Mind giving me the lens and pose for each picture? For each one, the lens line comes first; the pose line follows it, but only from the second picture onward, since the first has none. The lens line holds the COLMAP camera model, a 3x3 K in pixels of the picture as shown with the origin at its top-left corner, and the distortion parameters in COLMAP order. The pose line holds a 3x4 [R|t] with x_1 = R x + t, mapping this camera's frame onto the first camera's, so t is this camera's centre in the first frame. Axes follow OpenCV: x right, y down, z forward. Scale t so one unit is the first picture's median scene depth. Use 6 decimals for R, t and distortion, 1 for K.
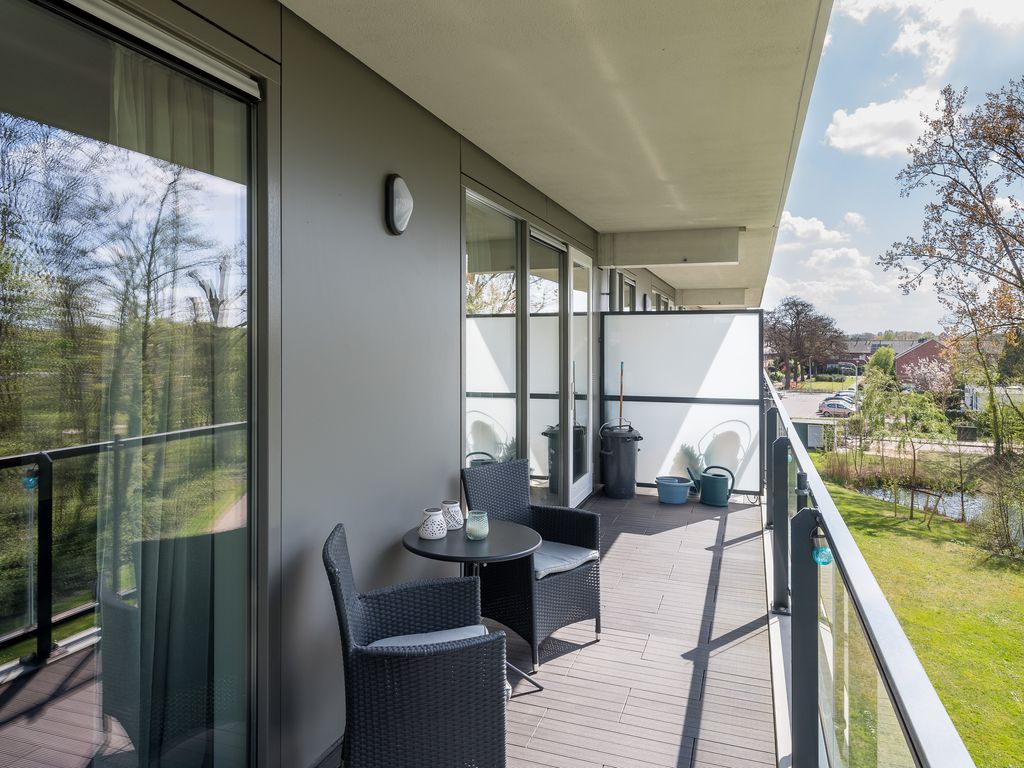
lens RADIAL K [[656.5, 0, 515.3], [0, 656.5, 379.0], [0, 0, 1]] dist [0.002265, 0.000585]
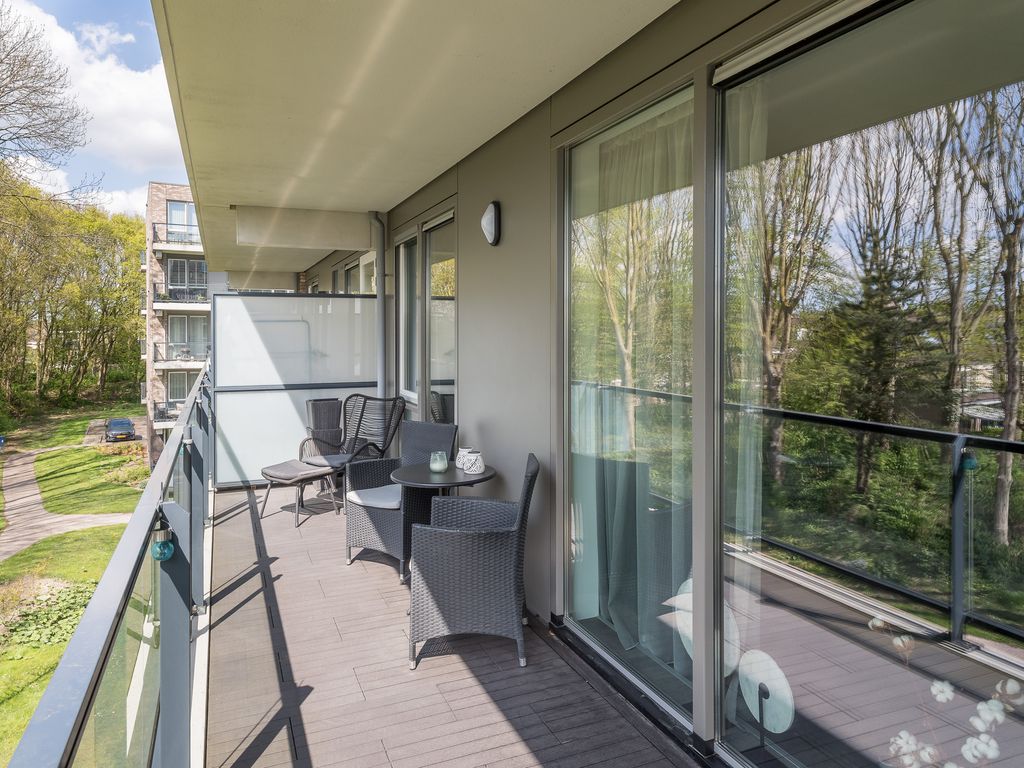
lens RADIAL K [[656.5, 0, 515.8], [0, 656.5, 389.6], [0, 0, 1]] dist [0.002265, 0.000585]
pose [[-0.725820, 0.071175, -0.684192, 0.620024], [-0.026365, 0.991023, 0.131064, -0.092203], [0.687379, 0.113168, -0.717428, 1.750190]]
